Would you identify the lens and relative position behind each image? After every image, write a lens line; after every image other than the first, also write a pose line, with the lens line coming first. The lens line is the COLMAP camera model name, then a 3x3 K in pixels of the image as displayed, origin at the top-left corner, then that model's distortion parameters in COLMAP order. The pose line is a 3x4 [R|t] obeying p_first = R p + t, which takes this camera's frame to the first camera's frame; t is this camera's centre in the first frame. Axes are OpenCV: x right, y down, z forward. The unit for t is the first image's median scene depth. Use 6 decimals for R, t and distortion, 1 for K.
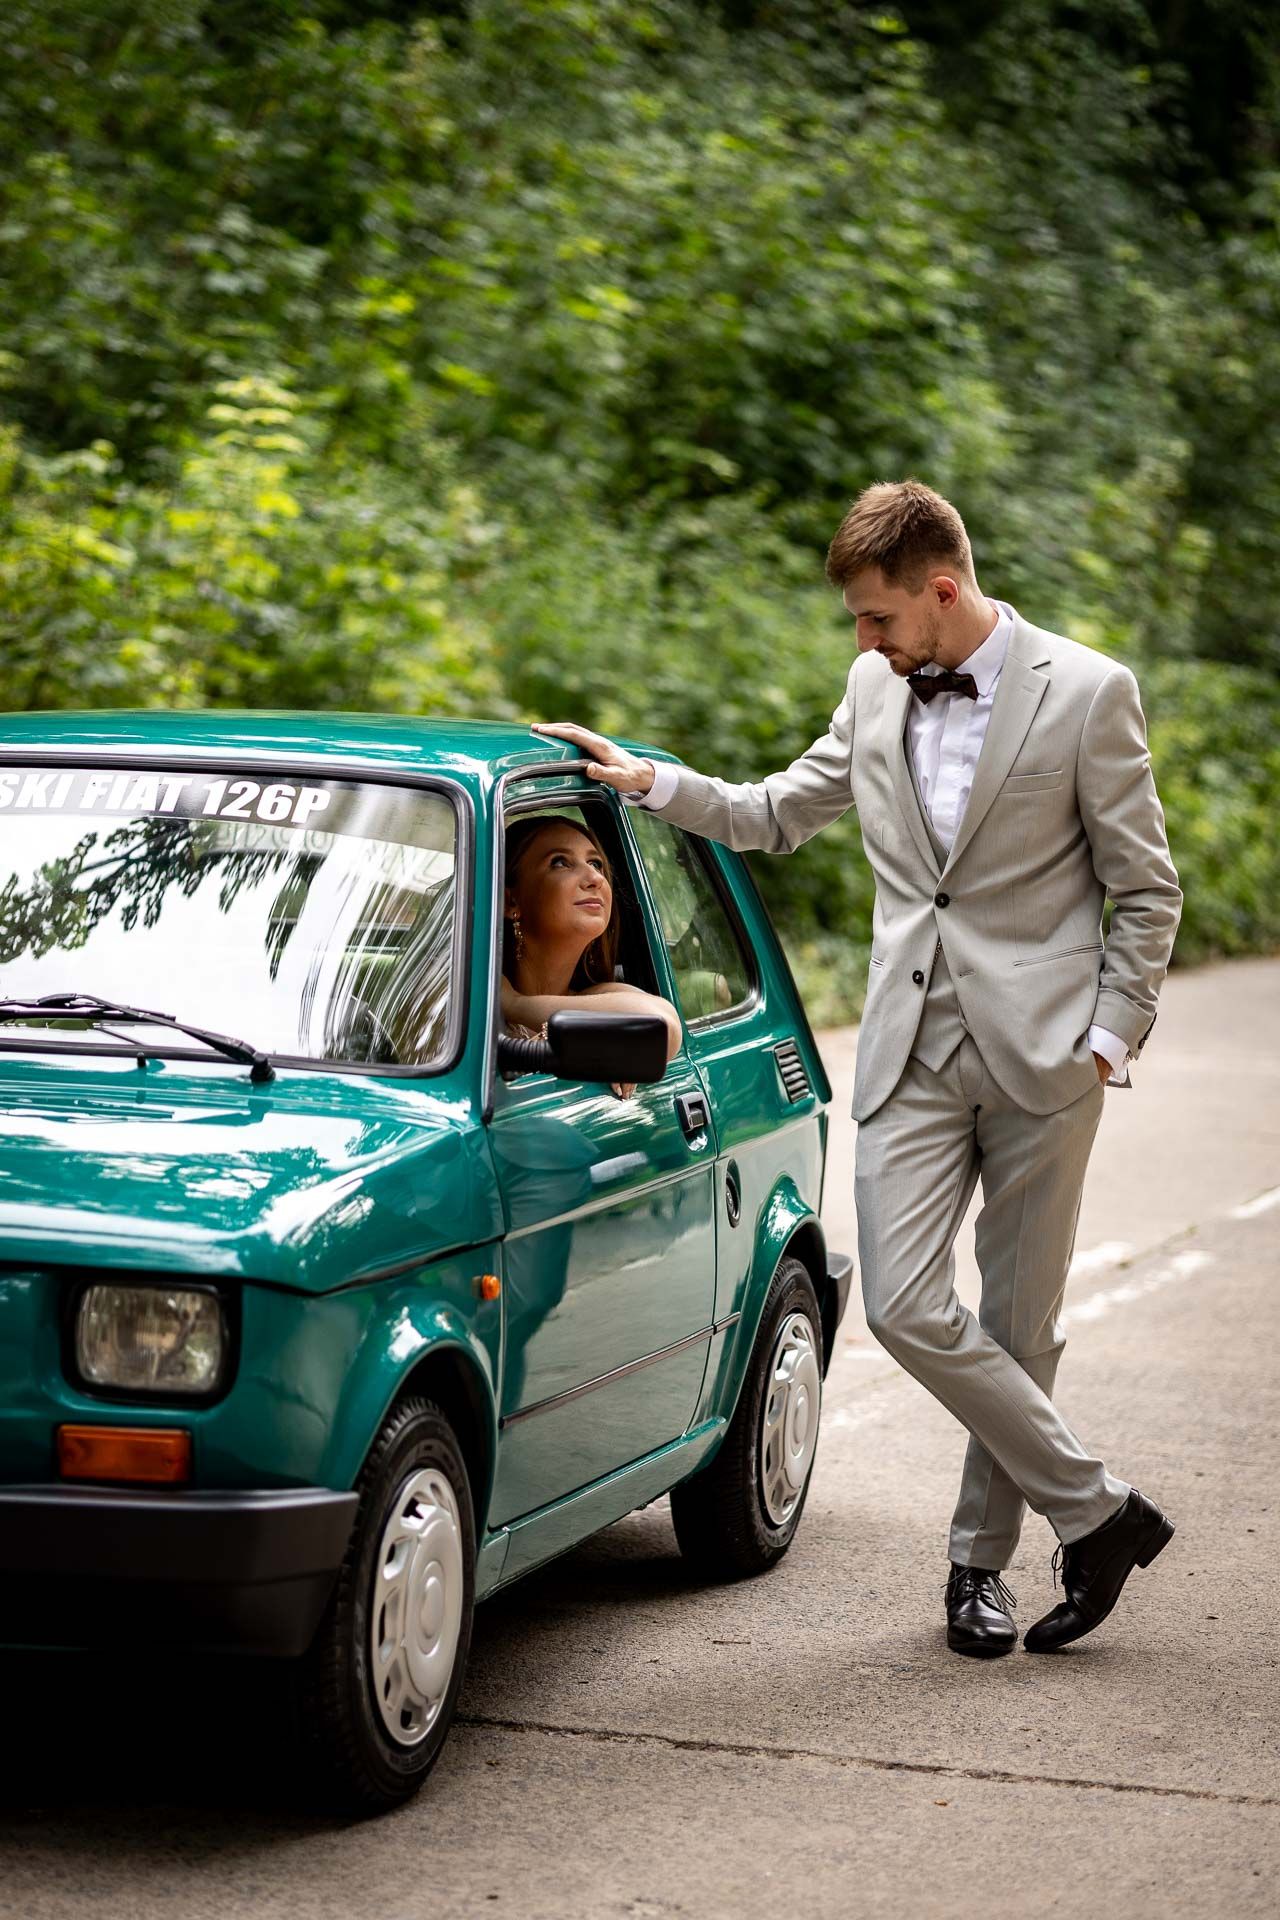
lens RADIAL K [[5126.2, 0, 640.0], [0, 5126.2, 960.0], [0, 0, 1]] dist [-0.032084, 0.093541]
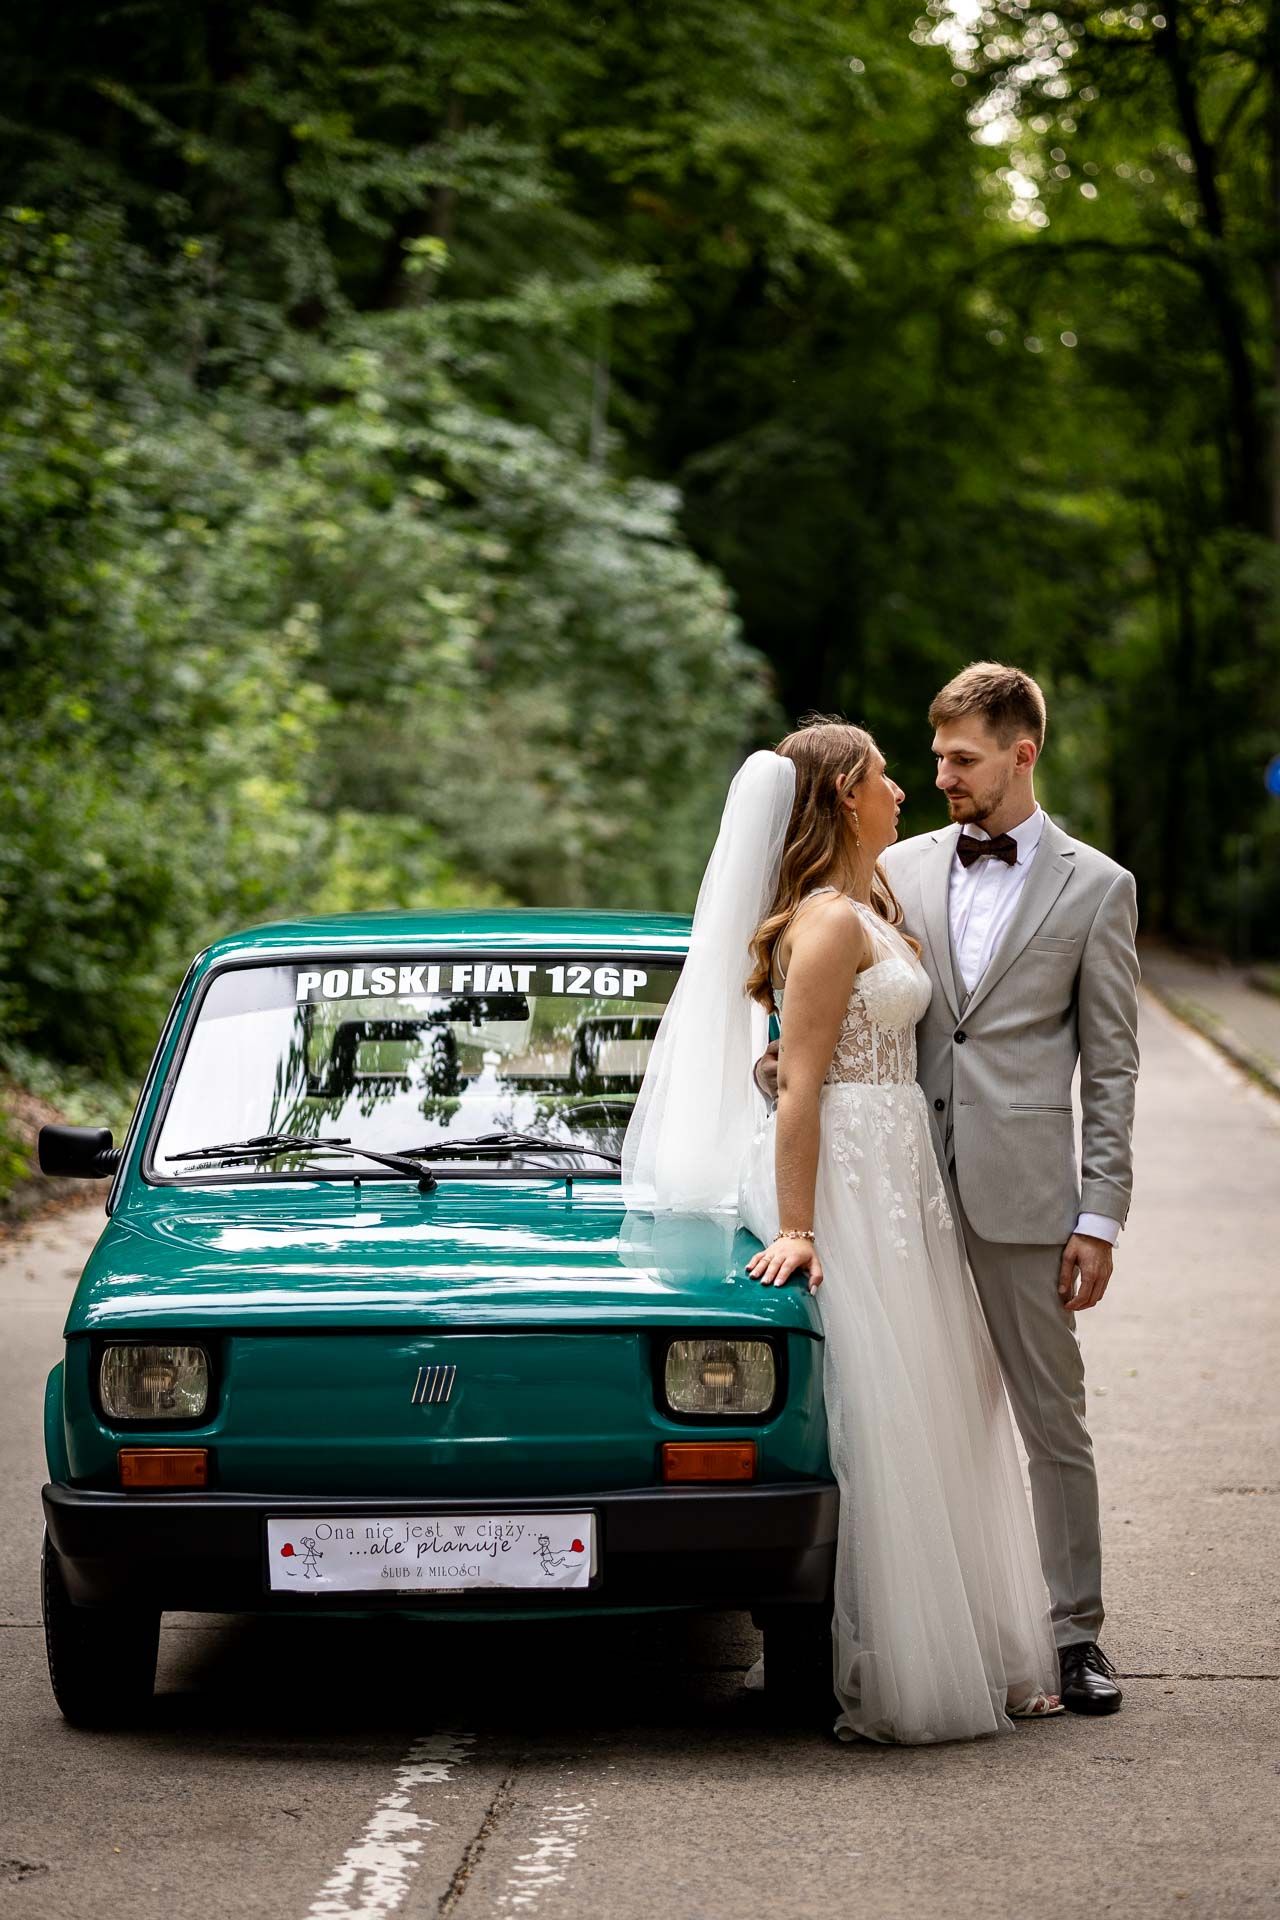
lens RADIAL K [[5126.2, 0, 640.0], [0, 5126.2, 960.0], [0, 0, 1]] dist [-0.032084, 0.093541]
pose [[0.970099, -0.033668, 0.240362, -0.379669], [0.039369, 0.999045, -0.018956, -0.010879], [-0.239494, 0.027852, 0.970498, -0.285435]]
